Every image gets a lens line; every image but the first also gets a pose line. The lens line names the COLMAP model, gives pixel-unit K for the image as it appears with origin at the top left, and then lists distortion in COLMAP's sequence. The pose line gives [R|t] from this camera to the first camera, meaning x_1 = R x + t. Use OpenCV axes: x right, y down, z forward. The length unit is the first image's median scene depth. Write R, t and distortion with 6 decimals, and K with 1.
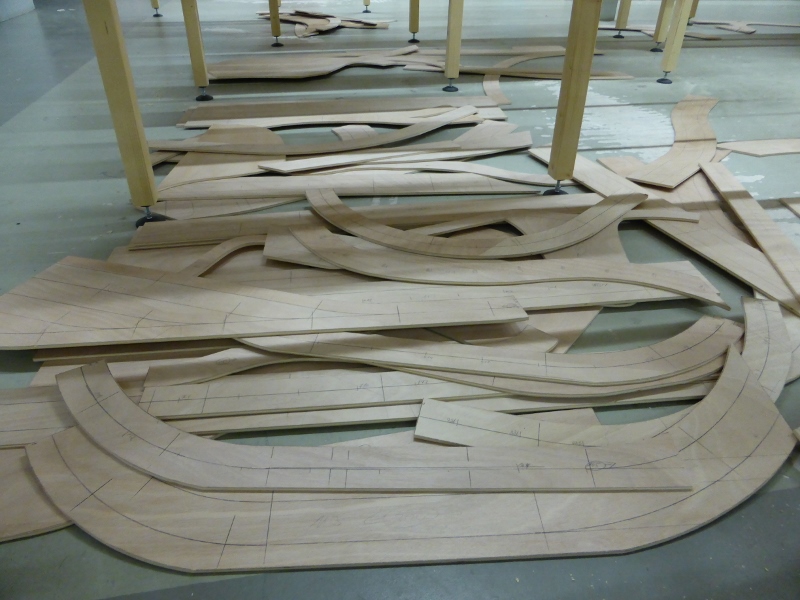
lens RADIAL K [[577.7, 0, 400.0], [0, 577.7, 300.0], [0, 0, 1]] dist [-0.036521, 0.005388]
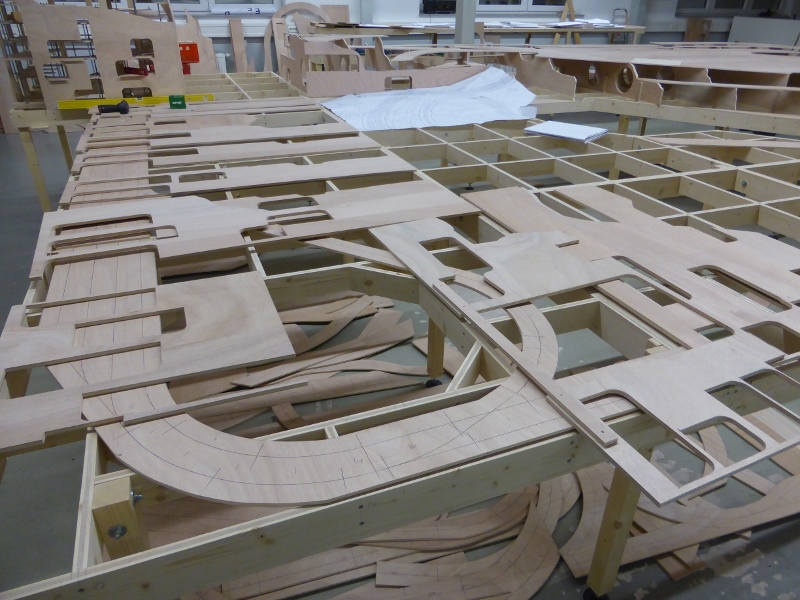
lens RADIAL K [[589.3, 0, 400.0], [0, 589.3, 300.0], [0, 0, 1]] dist [-0.001938, 0.002188]
pose [[0.977488, -0.088003, 0.191764, -0.105354], [0.104845, 0.991305, -0.079512, -0.303116], [-0.183100, 0.097827, 0.978215, -0.578968]]
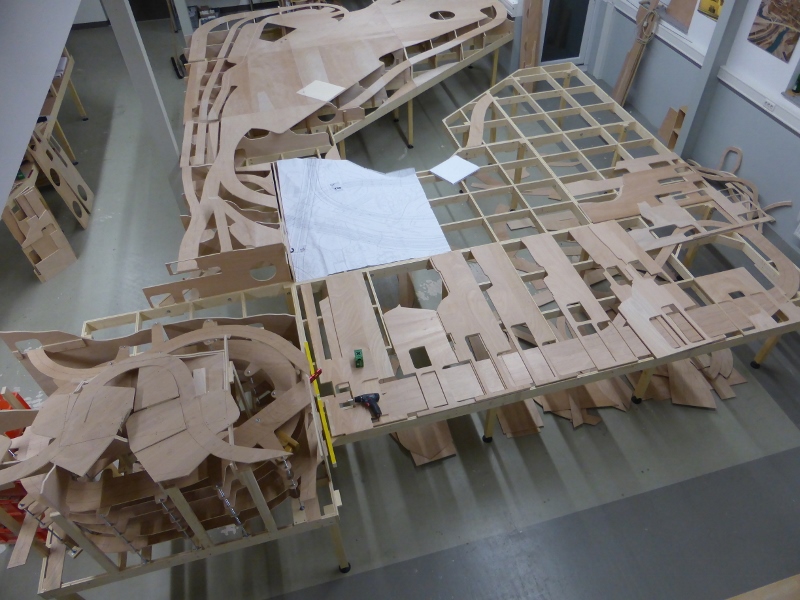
lens RADIAL K [[577.7, 0, 400.0], [0, 577.7, 300.0], [0, 0, 1]] dist [-0.036521, 0.005388]
pose [[-0.093543, -0.716757, 0.691021, -1.920243], [0.569758, 0.530641, 0.627532, -2.847856], [-0.816472, 0.452415, 0.358740, 0.642195]]
